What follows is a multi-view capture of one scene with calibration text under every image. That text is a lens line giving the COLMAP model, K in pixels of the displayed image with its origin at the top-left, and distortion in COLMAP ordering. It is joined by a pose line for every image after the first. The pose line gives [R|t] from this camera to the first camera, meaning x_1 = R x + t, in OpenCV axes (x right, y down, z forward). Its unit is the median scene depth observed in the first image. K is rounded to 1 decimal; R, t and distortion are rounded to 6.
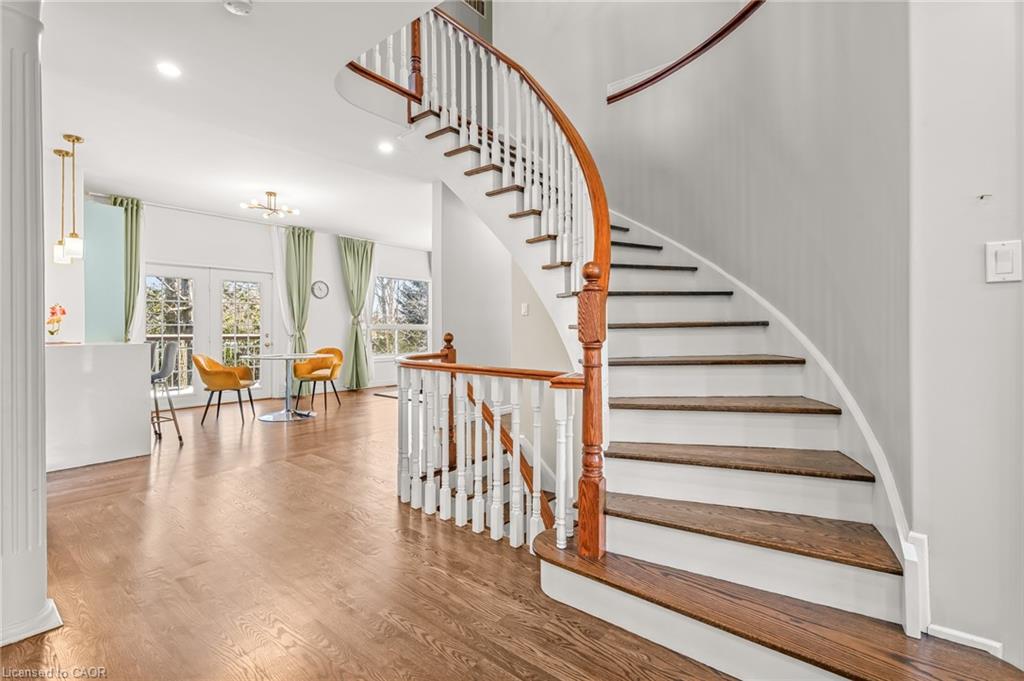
lens RADIAL K [[465.1, 0, 508.4], [0, 465.1, 324.5], [0, 0, 1]] dist [0.000991, 0.000338]
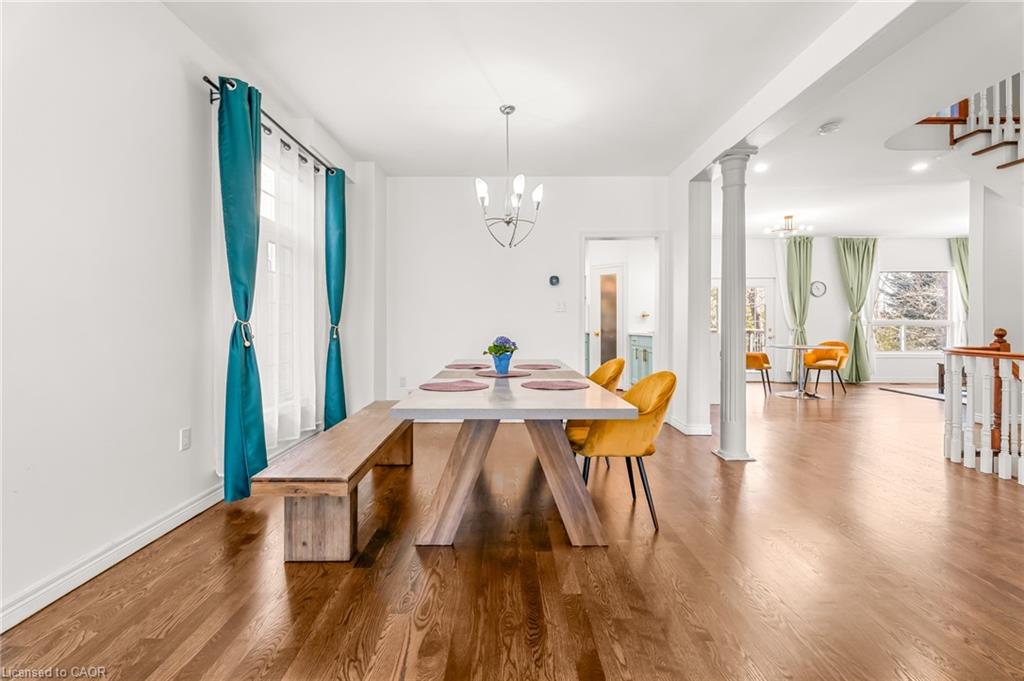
lens RADIAL K [[465.1, 0, 508.4], [0, 465.1, 324.5], [0, 0, 1]] dist [0.000991, 0.000338]
pose [[0.623343, 0.003125, -0.781943, 0.002897], [0.004364, 0.999963, 0.007475, -0.002135], [0.781937, -0.008072, 0.623306, -0.315772]]
